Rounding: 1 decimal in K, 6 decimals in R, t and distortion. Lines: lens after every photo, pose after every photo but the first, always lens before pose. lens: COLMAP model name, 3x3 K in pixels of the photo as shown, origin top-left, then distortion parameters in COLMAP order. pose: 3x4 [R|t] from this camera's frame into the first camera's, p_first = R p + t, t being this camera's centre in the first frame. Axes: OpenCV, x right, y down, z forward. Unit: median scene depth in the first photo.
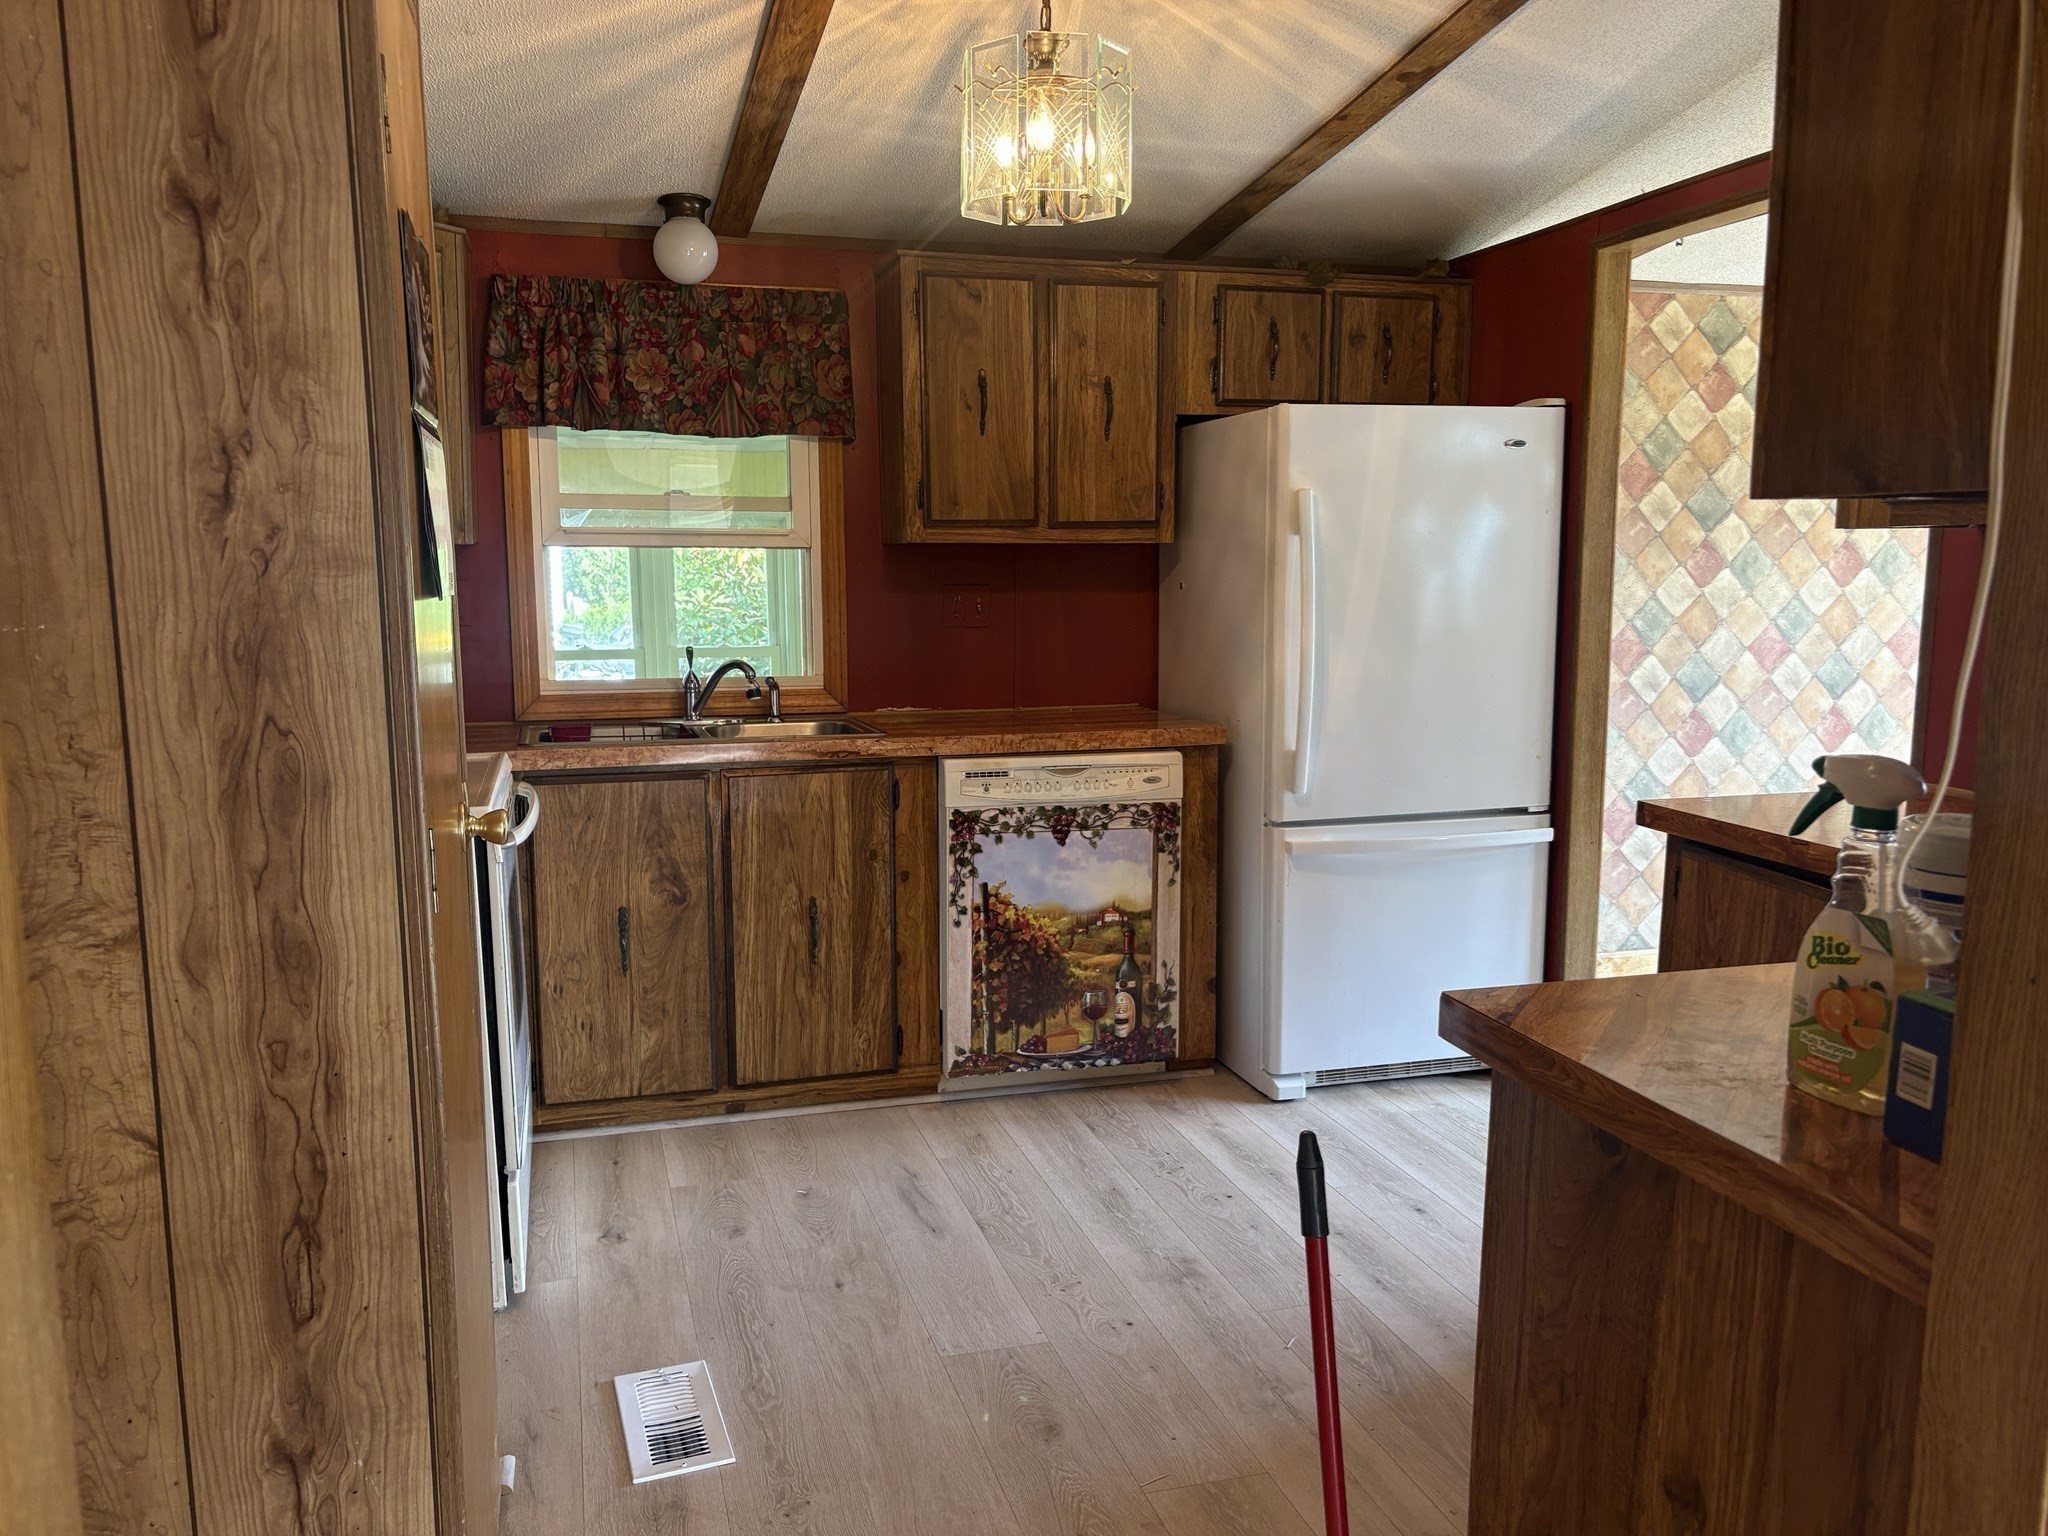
lens RADIAL K [[1566.9, 0, 1008.3], [0, 1566.9, 770.6], [0, 0, 1]] dist [0.079404, -0.024387]
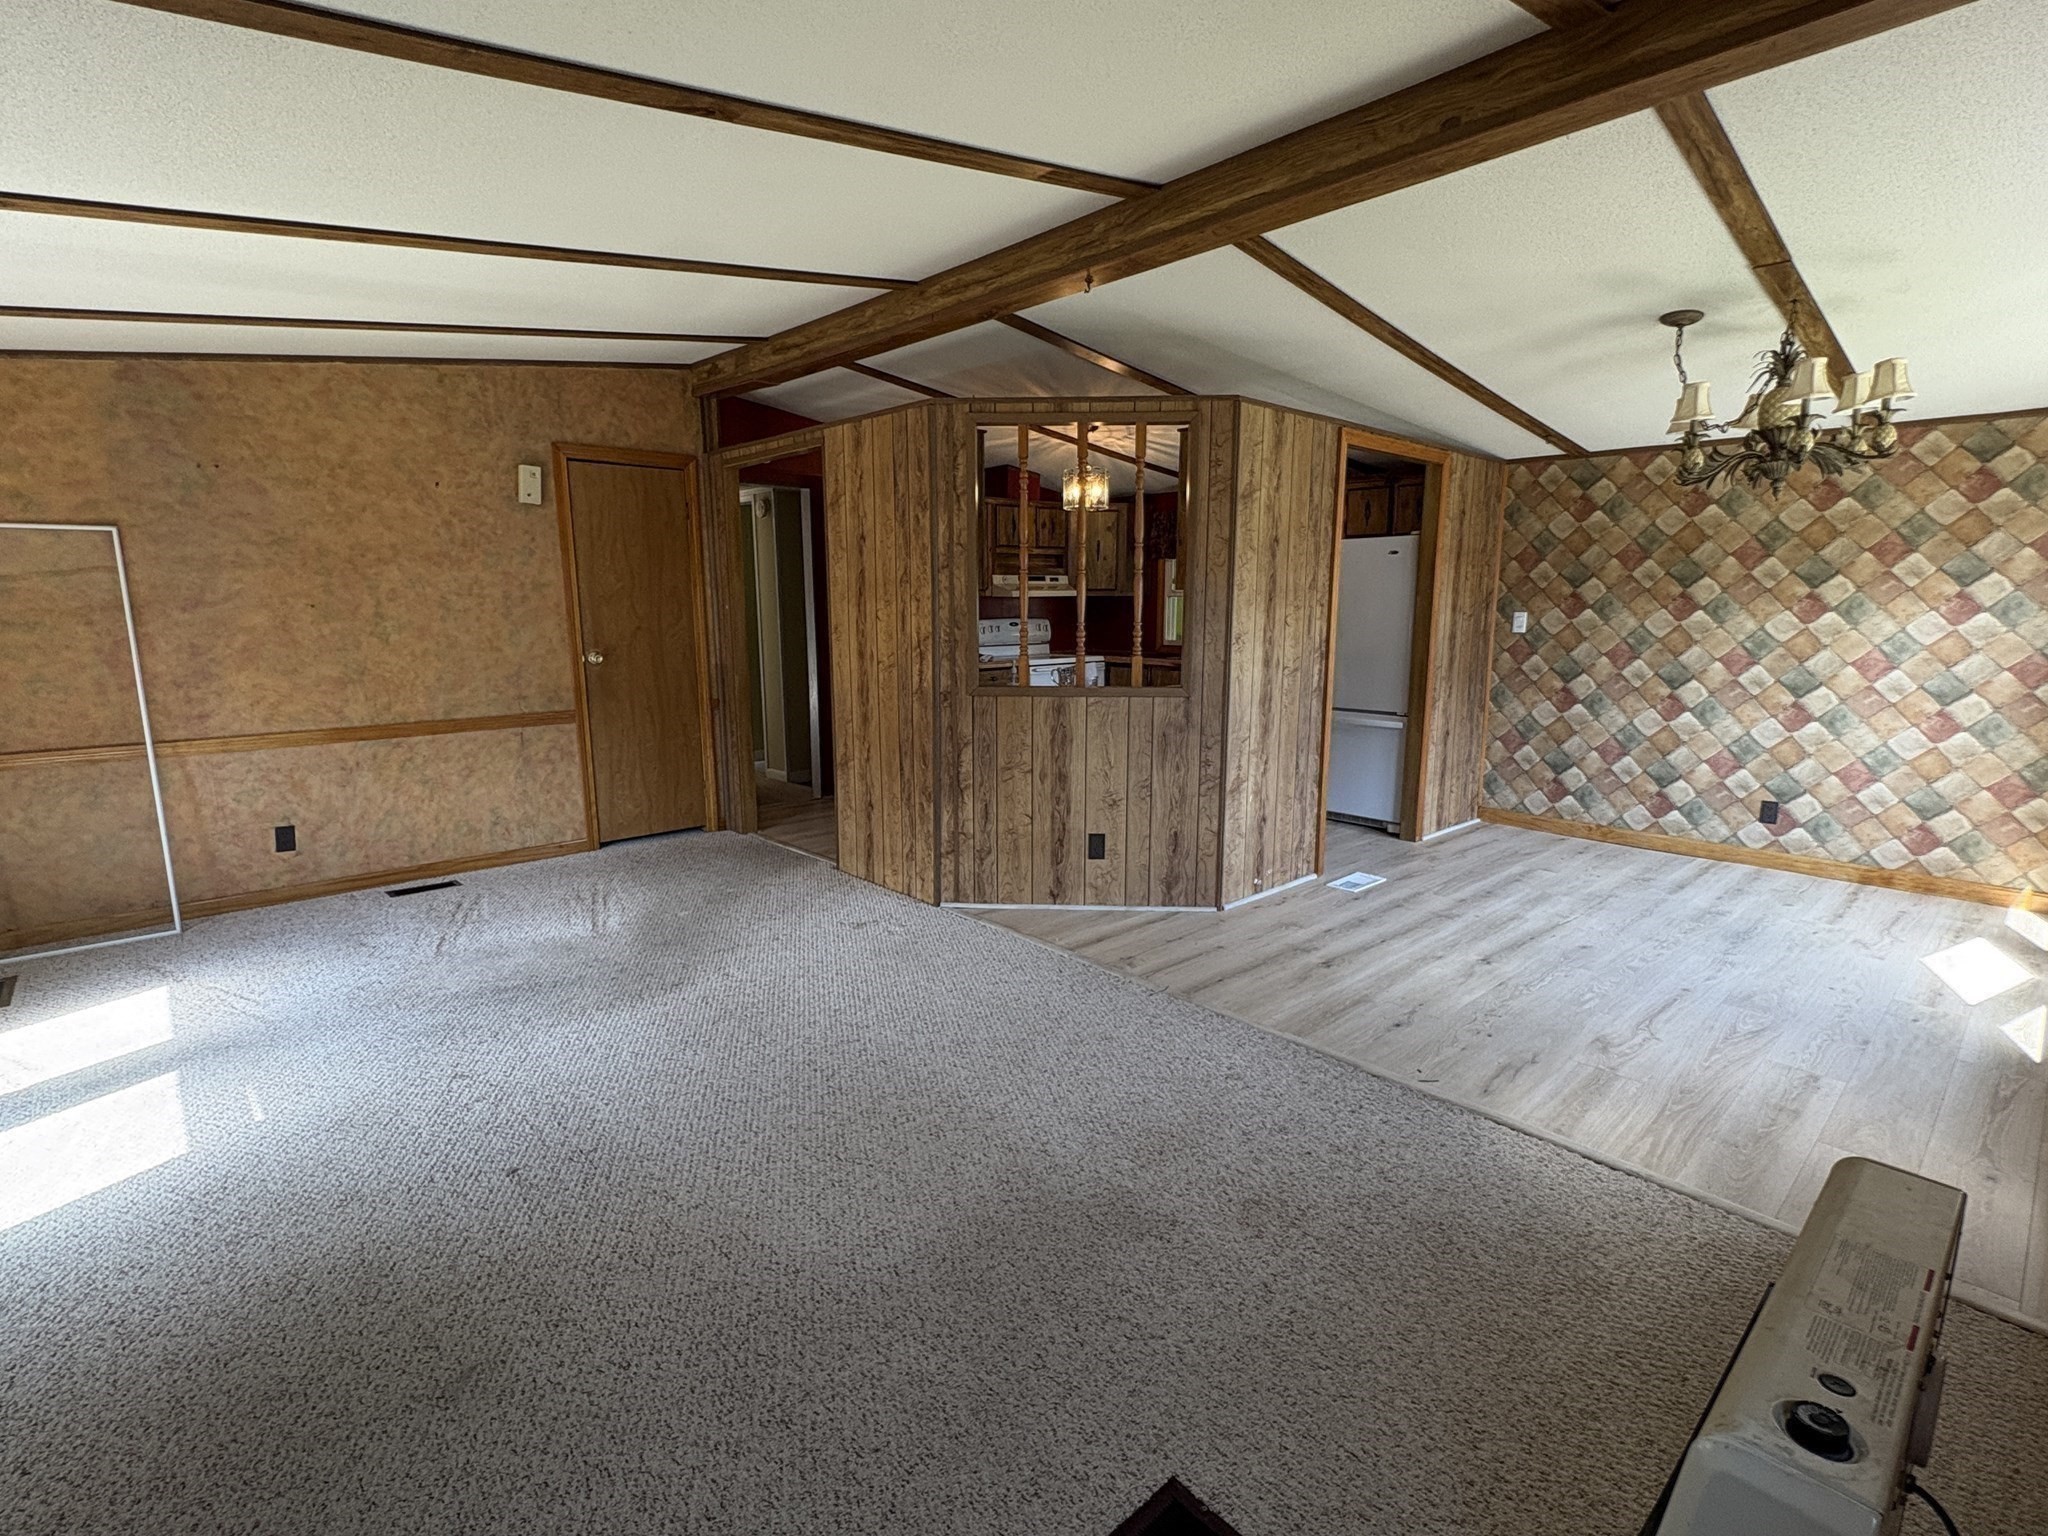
lens RADIAL K [[980.7, 0, 1027.0], [0, 980.7, 772.0], [0, 0, 1]] dist [0.003948, 0.000543]
pose [[0.448010, 0.157867, -0.879980, 1.377066], [-0.123405, 0.985784, 0.114021, 0.013356], [0.885470, 0.057511, 0.461123, -0.119082]]
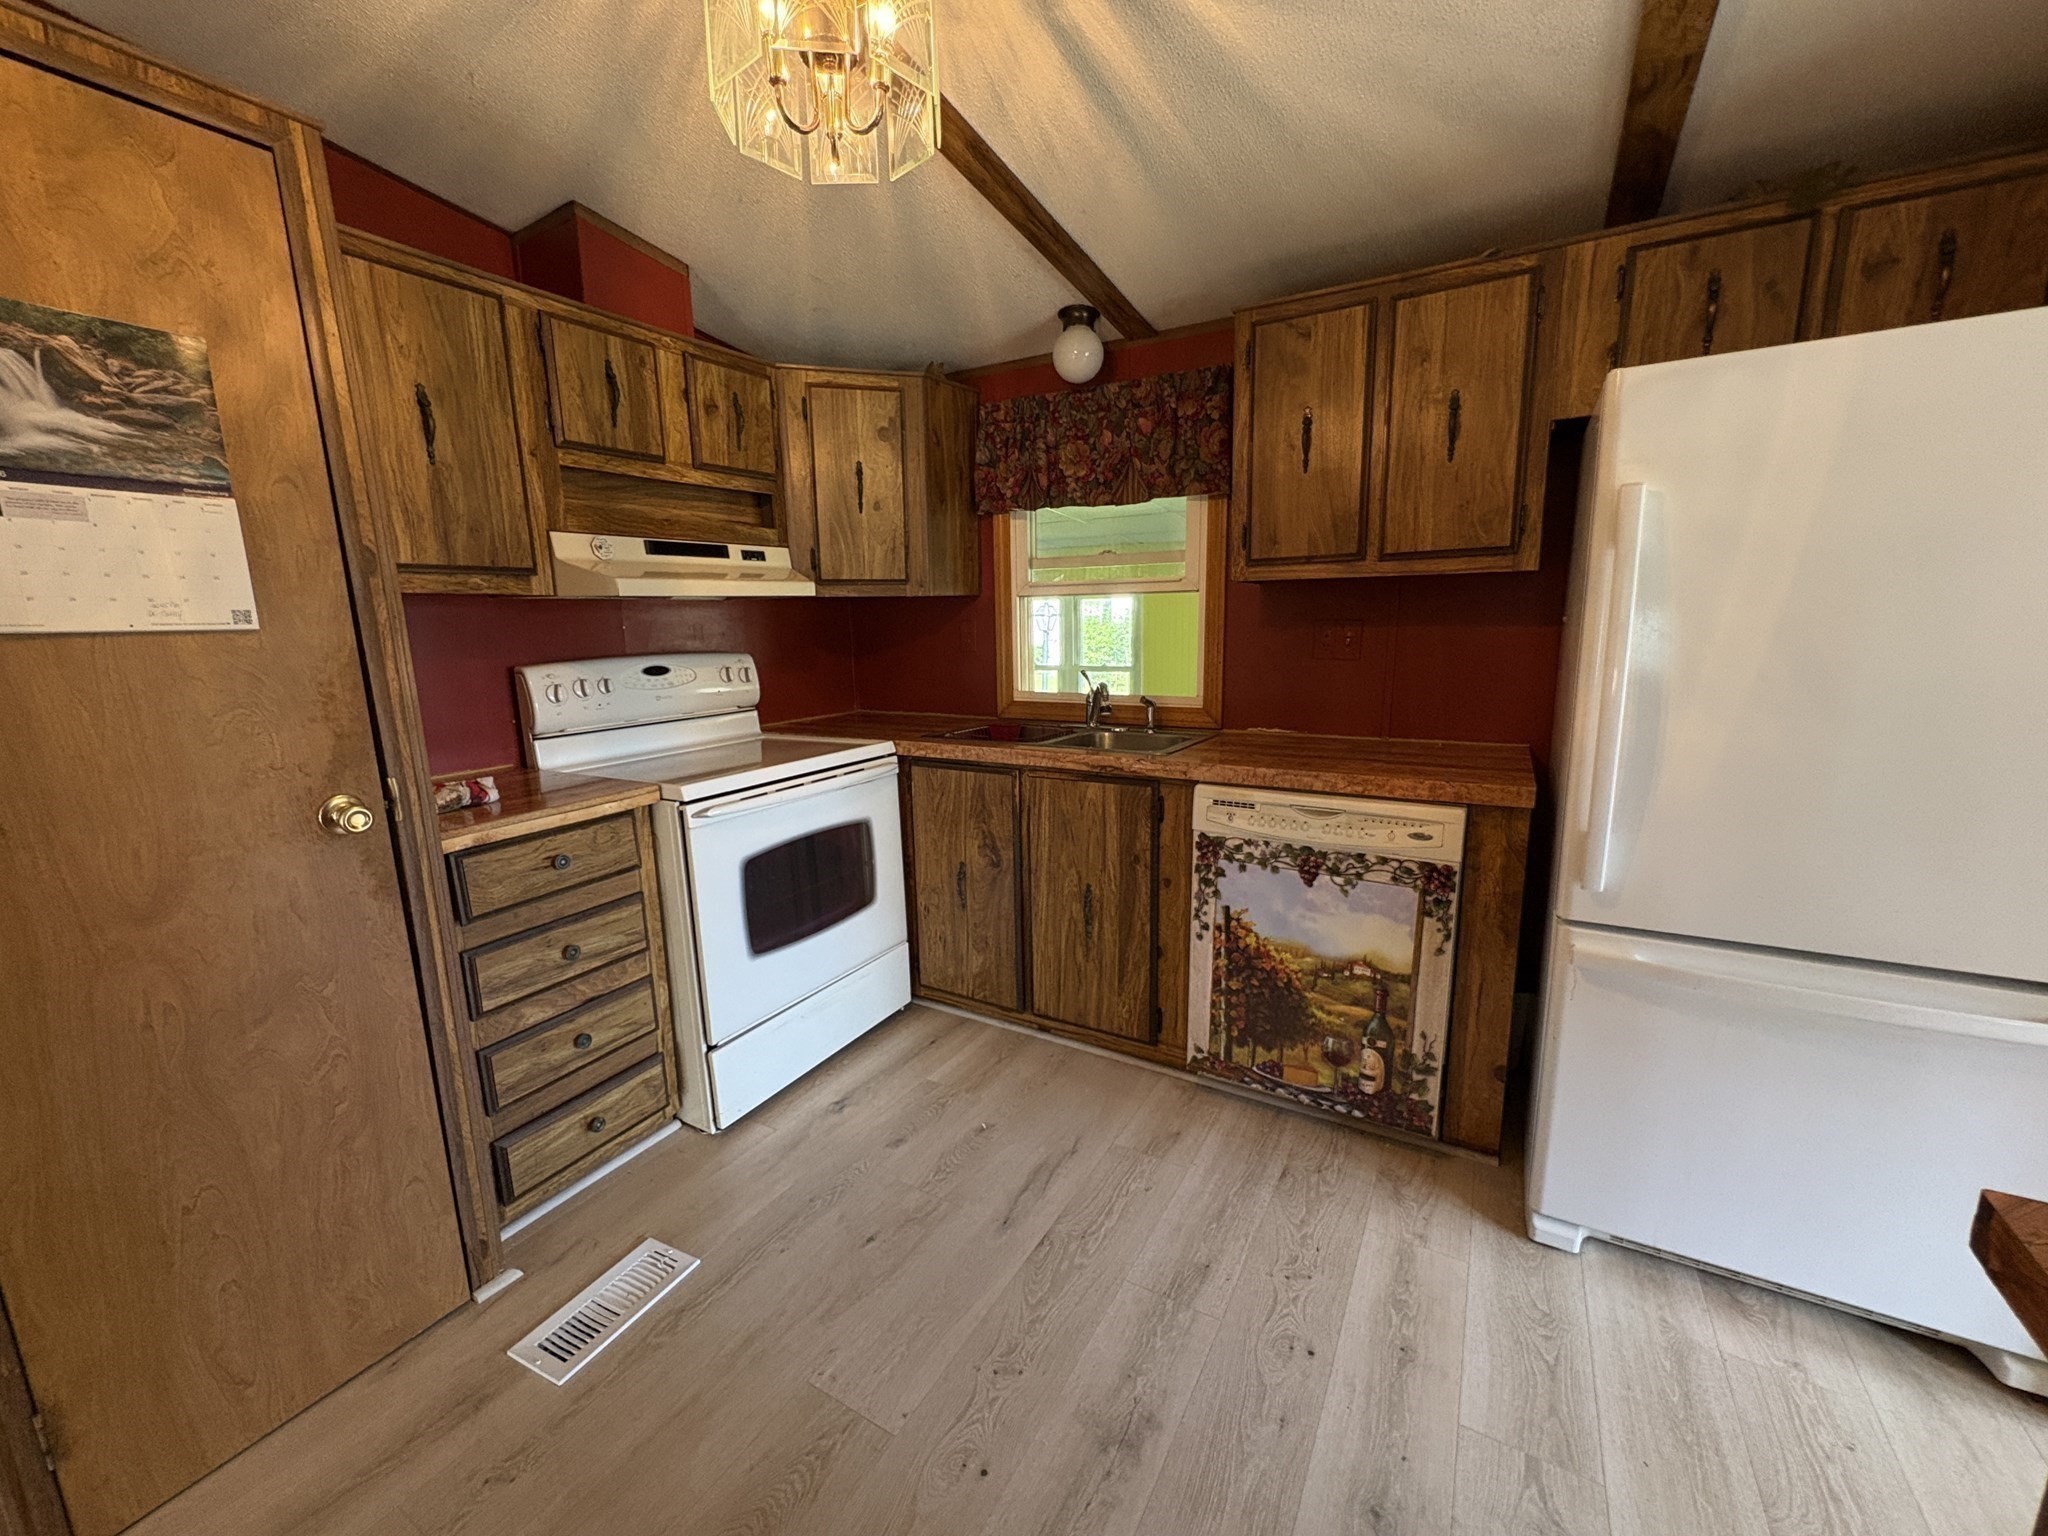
lens RADIAL K [[819.5, 0, 1019.8], [0, 819.5, 767.7], [0, 0, 1]] dist [-0.001092, 0.001077]
pose [[0.688976, 0.120468, -0.714703, 0.262660], [-0.082369, 0.992716, 0.087925, -0.055263], [0.720089, -0.001709, 0.693880, 0.502750]]
